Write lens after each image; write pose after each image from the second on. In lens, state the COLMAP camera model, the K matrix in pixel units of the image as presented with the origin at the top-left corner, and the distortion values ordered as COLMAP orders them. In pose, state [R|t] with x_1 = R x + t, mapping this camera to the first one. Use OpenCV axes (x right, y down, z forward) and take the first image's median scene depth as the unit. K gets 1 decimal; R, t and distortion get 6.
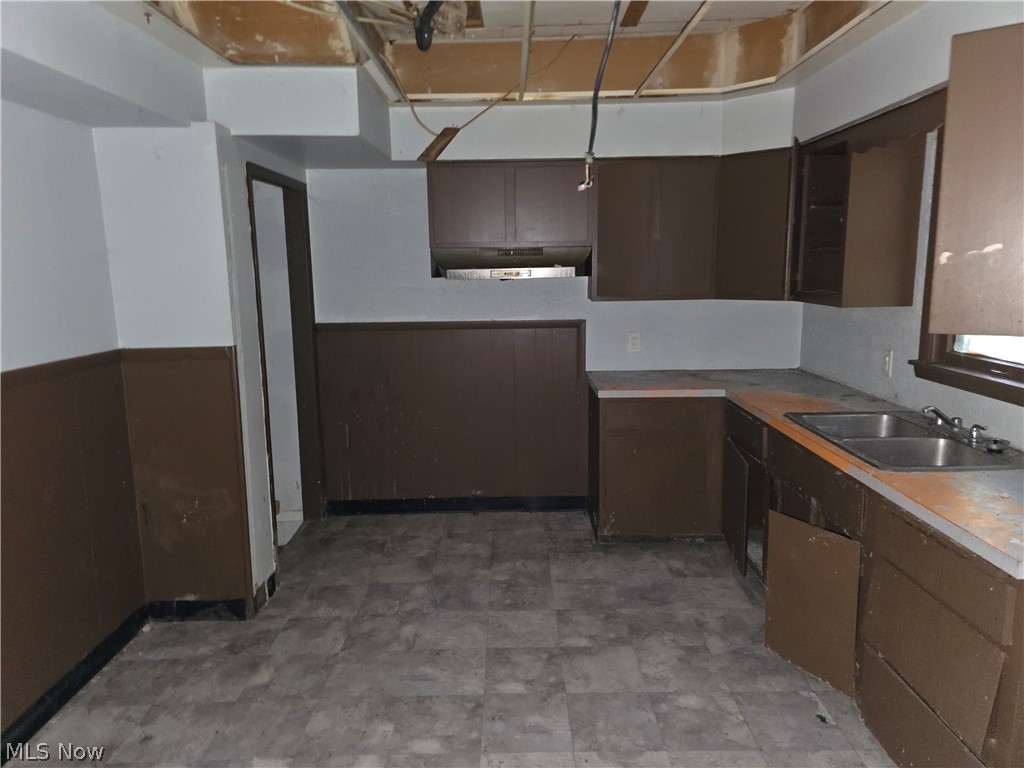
lens RADIAL K [[689.5, 0, 519.3], [0, 689.5, 379.8], [0, 0, 1]] dist [0.060096, -0.050131]
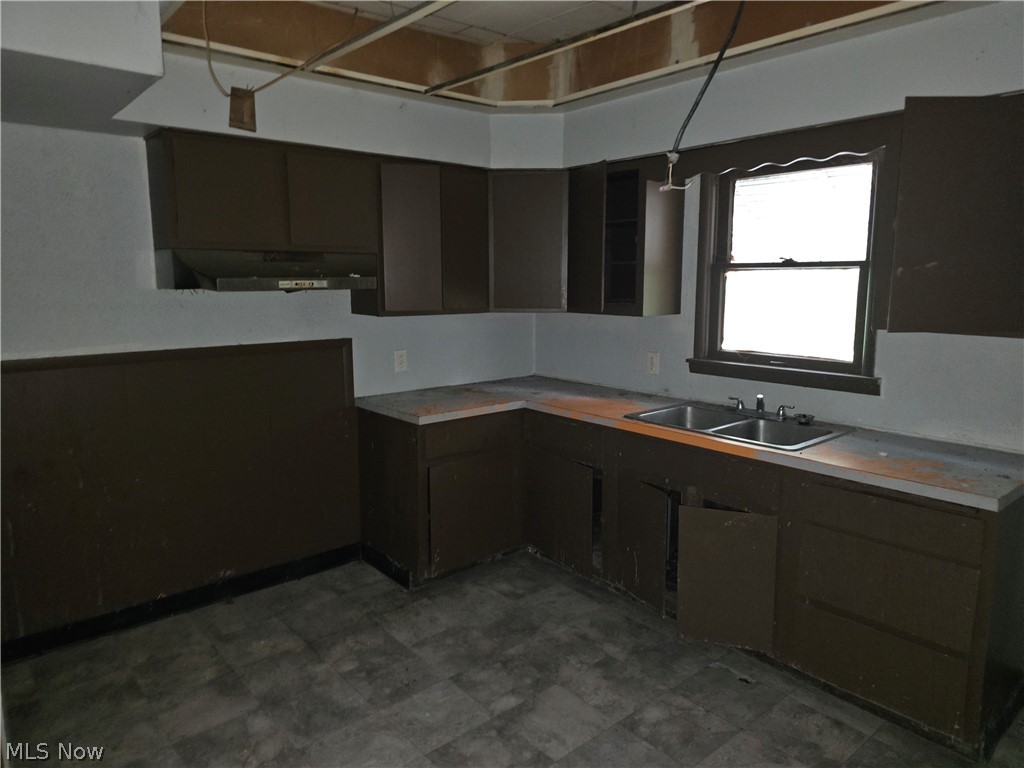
lens RADIAL K [[689.5, 0, 522.1], [0, 689.5, 375.2], [0, 0, 1]] dist [0.060096, -0.050131]
pose [[0.760739, -0.082749, 0.643762, -0.375503], [0.100369, 0.994907, 0.009278, -0.035499], [-0.641251, 0.057556, 0.765170, 0.249940]]
